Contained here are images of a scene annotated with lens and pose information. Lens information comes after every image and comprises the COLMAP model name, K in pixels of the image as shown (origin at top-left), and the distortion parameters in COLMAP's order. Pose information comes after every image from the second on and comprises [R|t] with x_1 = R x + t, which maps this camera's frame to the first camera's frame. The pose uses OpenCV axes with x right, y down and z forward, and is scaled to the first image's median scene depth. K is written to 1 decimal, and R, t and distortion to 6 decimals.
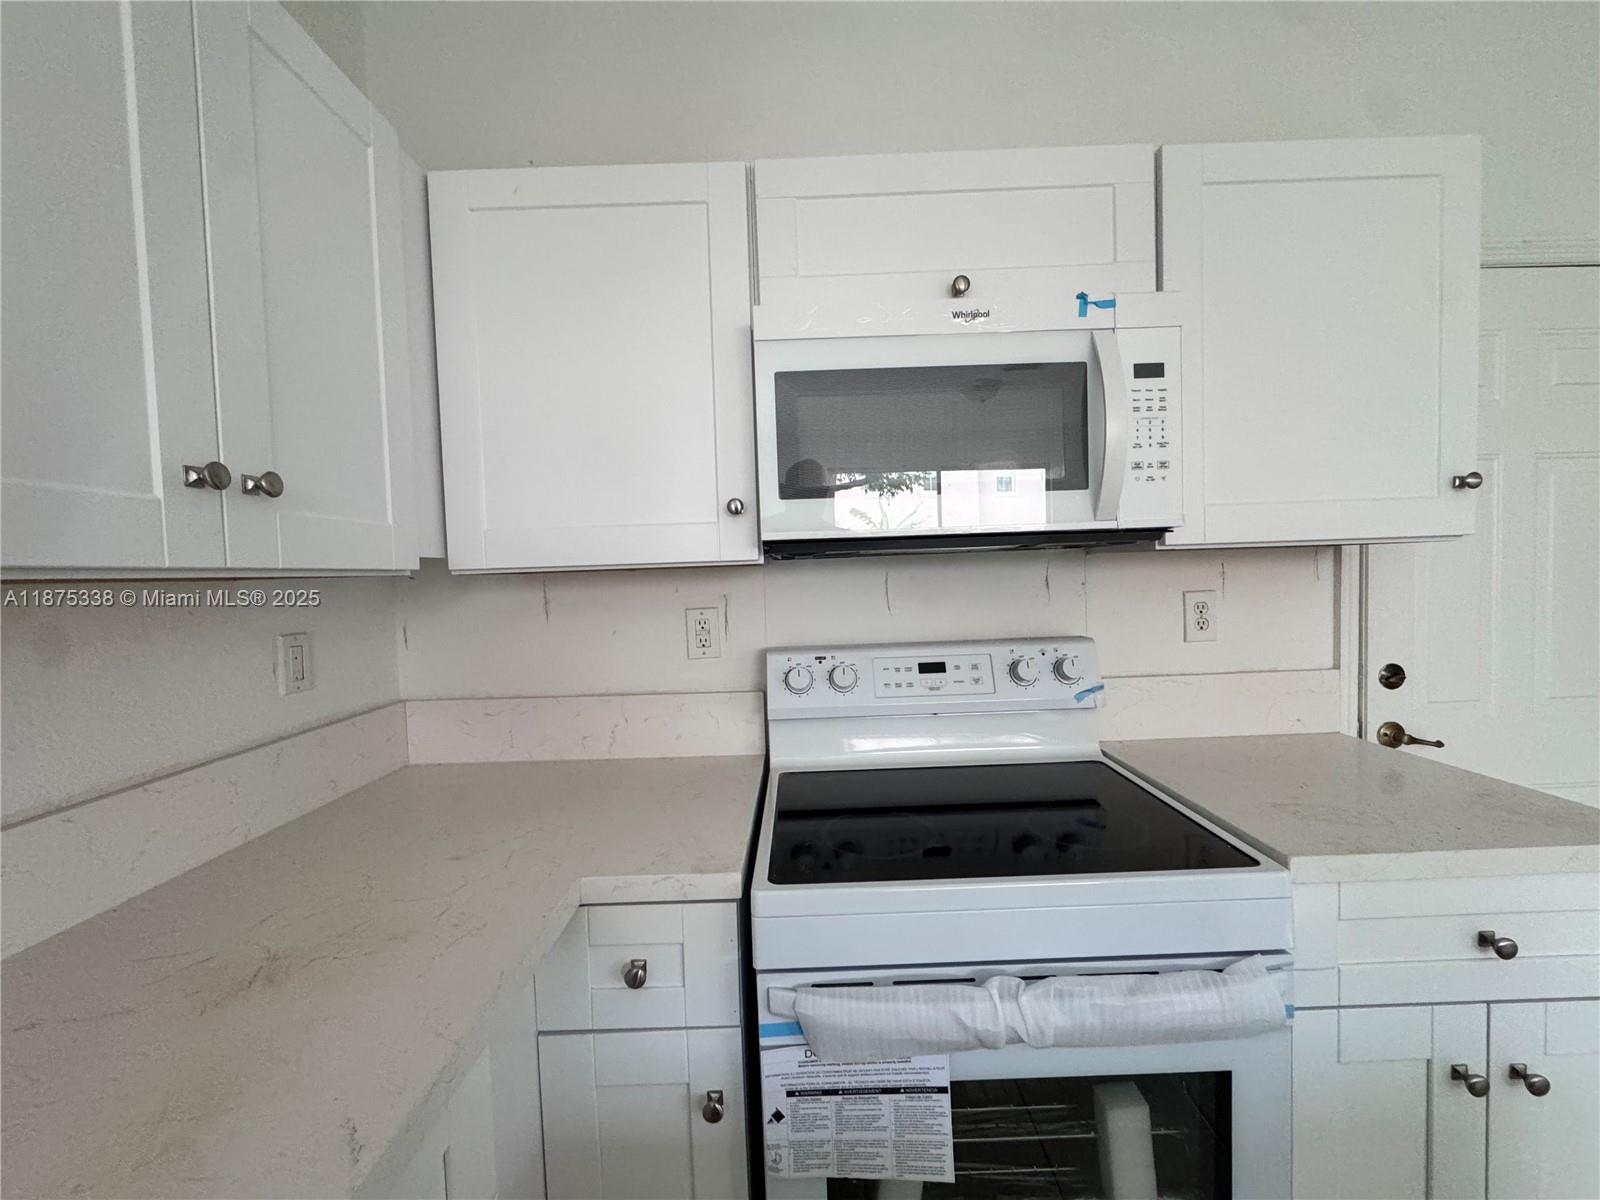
lens RADIAL K [[636.7, 0, 801.3], [0, 636.7, 598.3], [0, 0, 1]] dist [-0.002865, 0.000109]
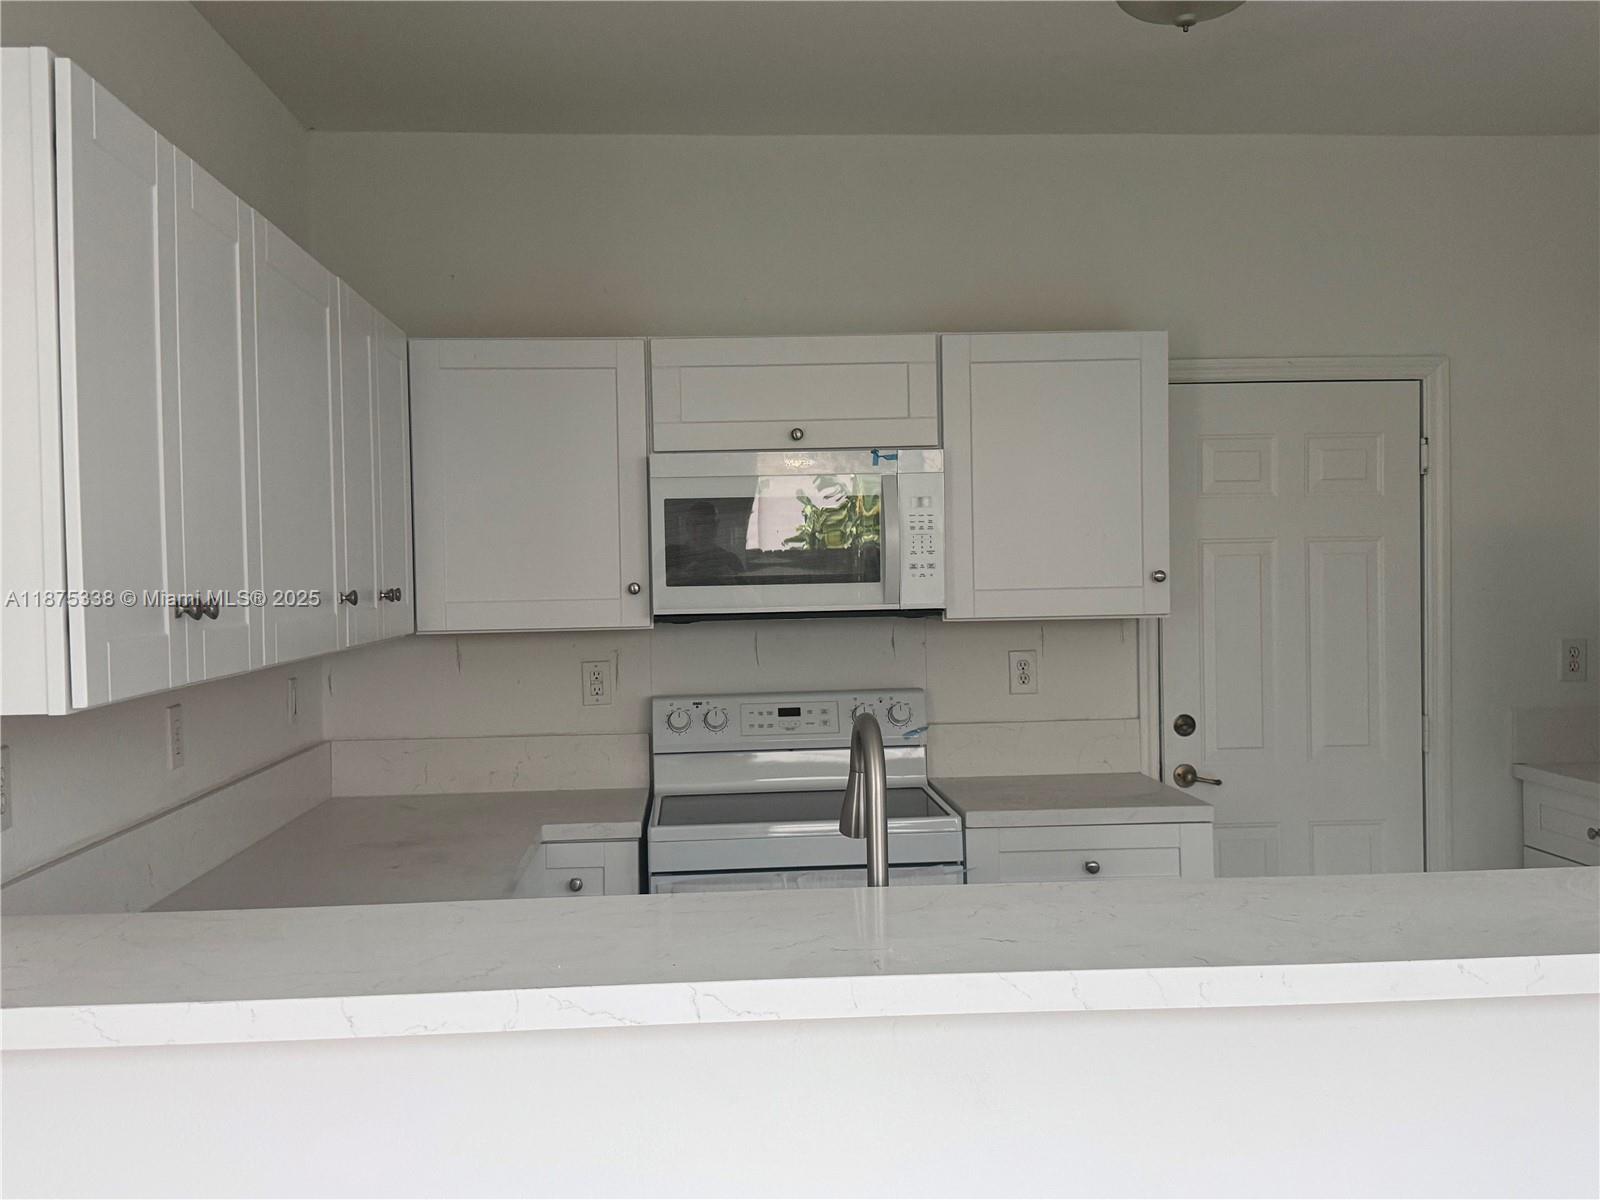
lens RADIAL K [[1580.9, 0, 795.4], [0, 1580.9, 597.6], [0, 0, 1]] dist [0.180661, -0.366520]
pose [[0.998053, 0.012146, 0.061172, 0.035674], [-0.010627, 0.999628, -0.025099, -0.040570], [-0.061454, 0.024400, 0.997812, -2.435583]]
